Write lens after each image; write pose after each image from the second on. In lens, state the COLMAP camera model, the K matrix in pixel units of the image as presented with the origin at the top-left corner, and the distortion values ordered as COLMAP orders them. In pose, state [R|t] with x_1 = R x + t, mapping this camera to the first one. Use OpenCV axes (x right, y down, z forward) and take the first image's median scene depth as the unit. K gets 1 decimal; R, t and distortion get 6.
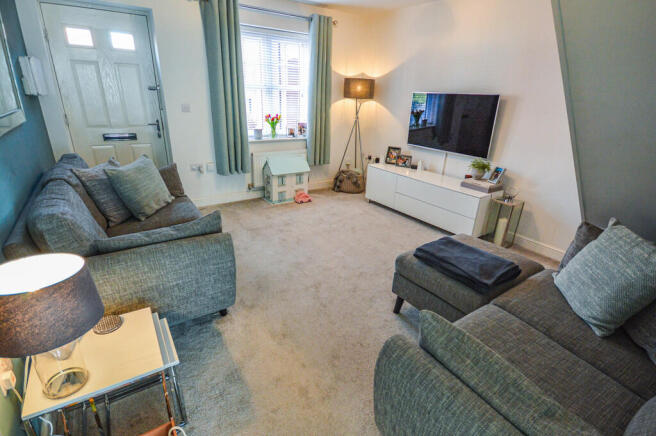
lens RADIAL K [[325.0, 0, 328.0], [0, 325.0, 218.0], [0, 0, 1]] dist [0.000844, 0.000117]
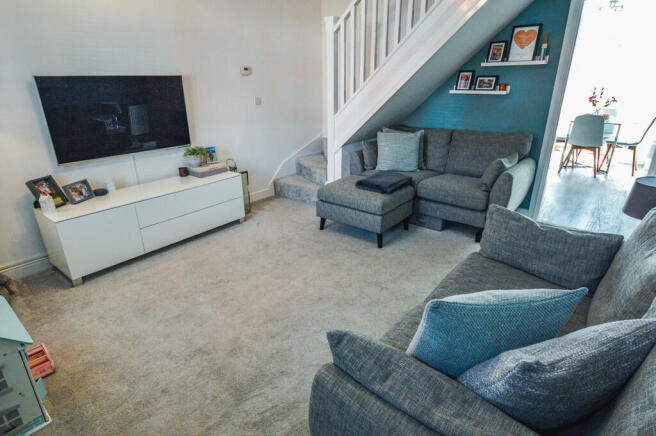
lens RADIAL K [[366.4, 0, 328.0], [0, 366.4, 218.0], [0, 0, 1]] dist [0.000356, 0.000084]
pose [[-0.288672, -0.377026, 0.880068, -0.534946], [0.351380, 0.813338, 0.463695, -0.302708], [-0.890618, 0.443095, -0.102308, 0.719413]]
